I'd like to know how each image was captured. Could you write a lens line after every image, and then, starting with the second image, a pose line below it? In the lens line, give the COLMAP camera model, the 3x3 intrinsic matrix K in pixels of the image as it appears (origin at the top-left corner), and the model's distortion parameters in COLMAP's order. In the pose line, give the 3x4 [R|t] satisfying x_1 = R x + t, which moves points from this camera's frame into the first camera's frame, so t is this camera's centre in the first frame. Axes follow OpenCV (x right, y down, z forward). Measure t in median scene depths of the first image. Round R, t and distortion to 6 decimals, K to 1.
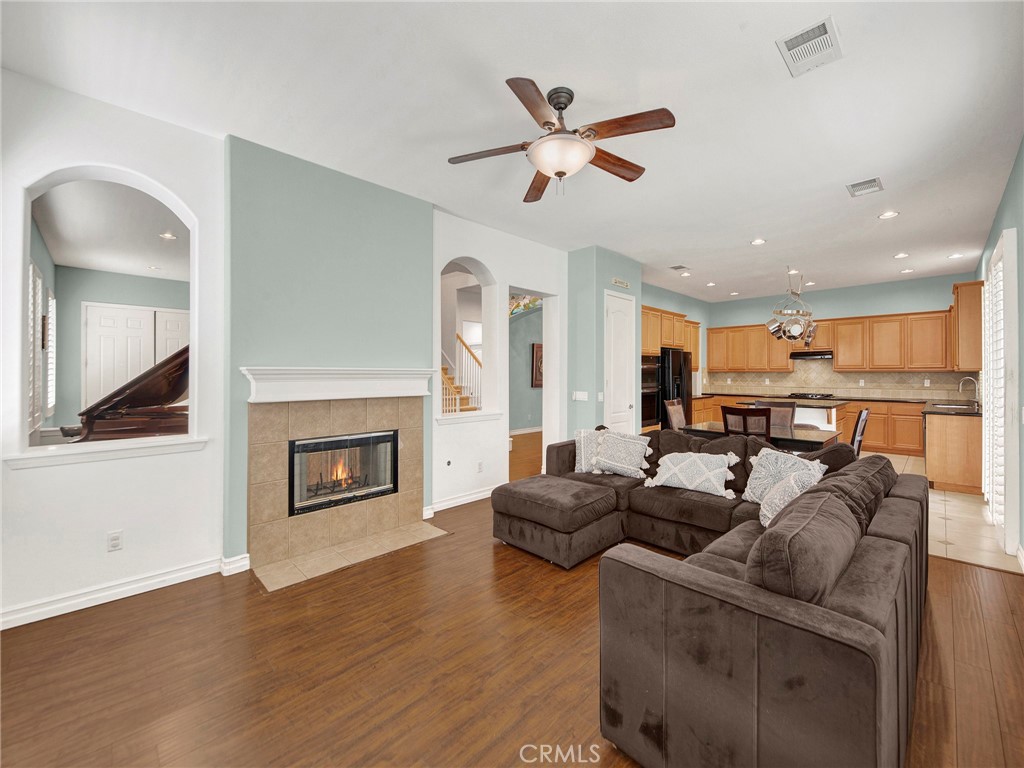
lens RADIAL K [[419.5, 0, 519.4], [0, 419.5, 369.8], [0, 0, 1]] dist [0.014104, -0.000319]
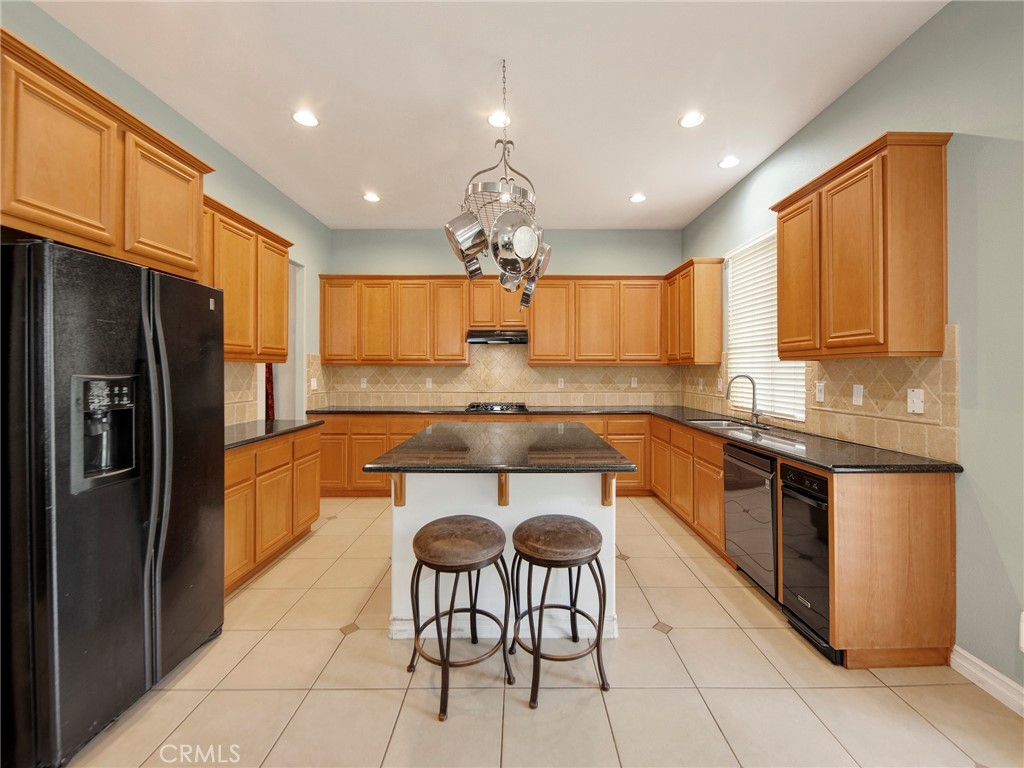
lens RADIAL K [[419.5, 0, 519.4], [0, 419.5, 369.8], [0, 0, 1]] dist [0.014104, -0.000319]
pose [[0.705842, 0.001892, 0.708366, 0.347421], [-0.008101, 0.999953, 0.005400, 0.008592], [-0.708323, -0.009550, 0.705824, 0.649628]]
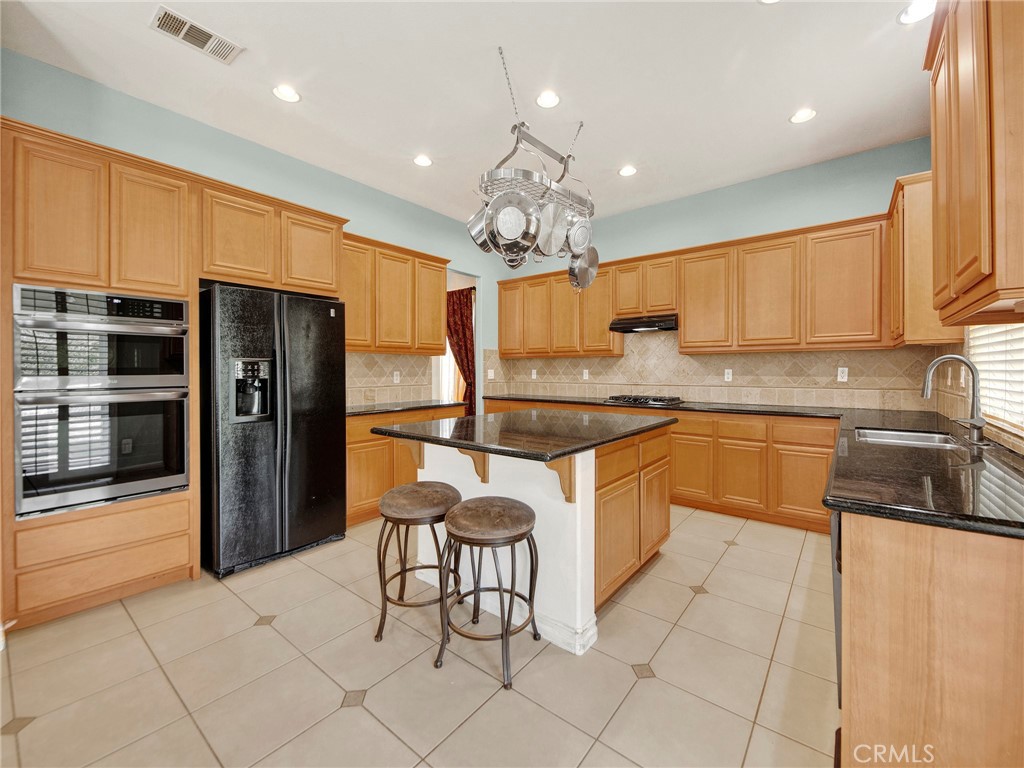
lens RADIAL K [[419.5, 0, 519.4], [0, 419.5, 369.8], [0, 0, 1]] dist [0.014104, -0.000319]
pose [[0.993267, -0.002520, 0.115820, 0.535233], [0.001349, 0.999947, 0.010187, 0.020139], [-0.115839, -0.009962, 0.993218, 0.560866]]
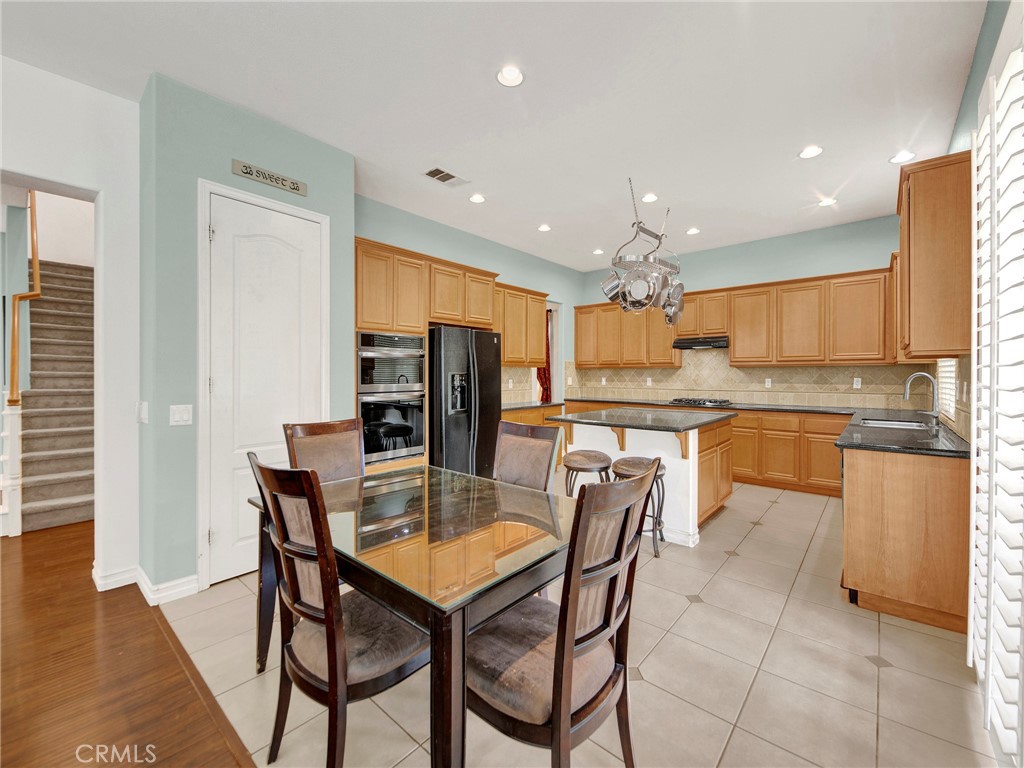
lens RADIAL K [[419.5, 0, 519.4], [0, 419.5, 369.8], [0, 0, 1]] dist [0.014104, -0.000319]
pose [[0.997145, 0.001617, 0.075489, 0.391536], [-0.001542, 0.999998, -0.001052, 0.011928], [-0.075491, 0.000933, 0.997146, 0.389409]]
